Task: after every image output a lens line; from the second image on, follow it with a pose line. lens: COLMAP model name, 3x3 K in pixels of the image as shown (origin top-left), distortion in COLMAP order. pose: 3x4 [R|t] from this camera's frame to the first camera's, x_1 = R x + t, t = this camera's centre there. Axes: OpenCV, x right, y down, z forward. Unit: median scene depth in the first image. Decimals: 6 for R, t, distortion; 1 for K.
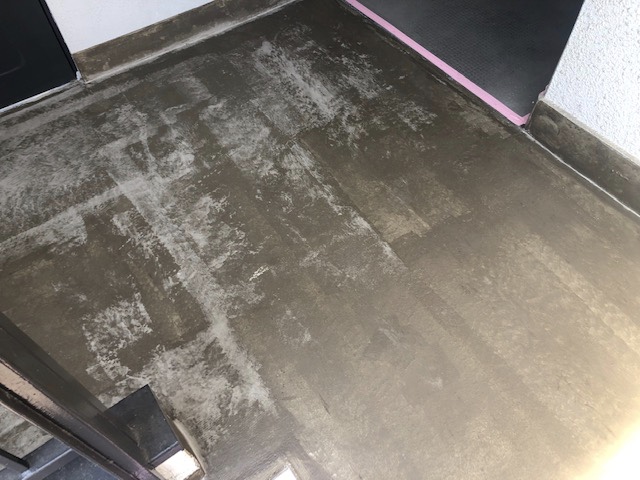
lens RADIAL K [[527.7, 0, 321.5], [0, 527.7, 240.0], [0, 0, 1]] dist [0.018395, 0.013476]
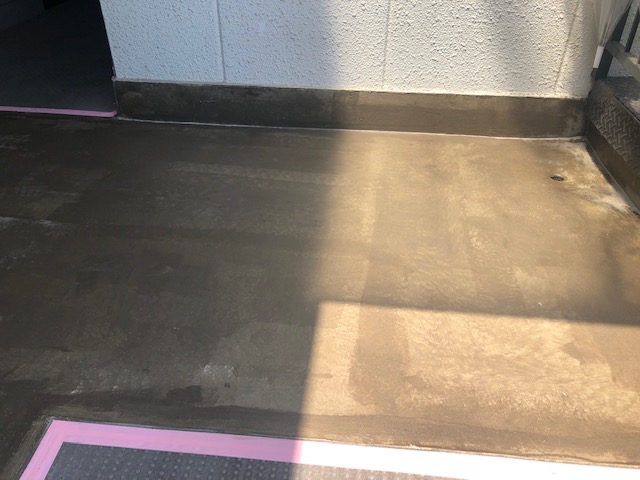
lens RADIAL K [[527.7, 0, 319.0], [0, 527.7, 240.2], [0, 0, 1]] dist [0.018395, 0.013476]
pose [[0.669612, -0.397843, 0.627169, -0.141461], [0.598422, 0.789150, -0.138325, 0.440827], [-0.439899, 0.467936, 0.766502, 0.122440]]
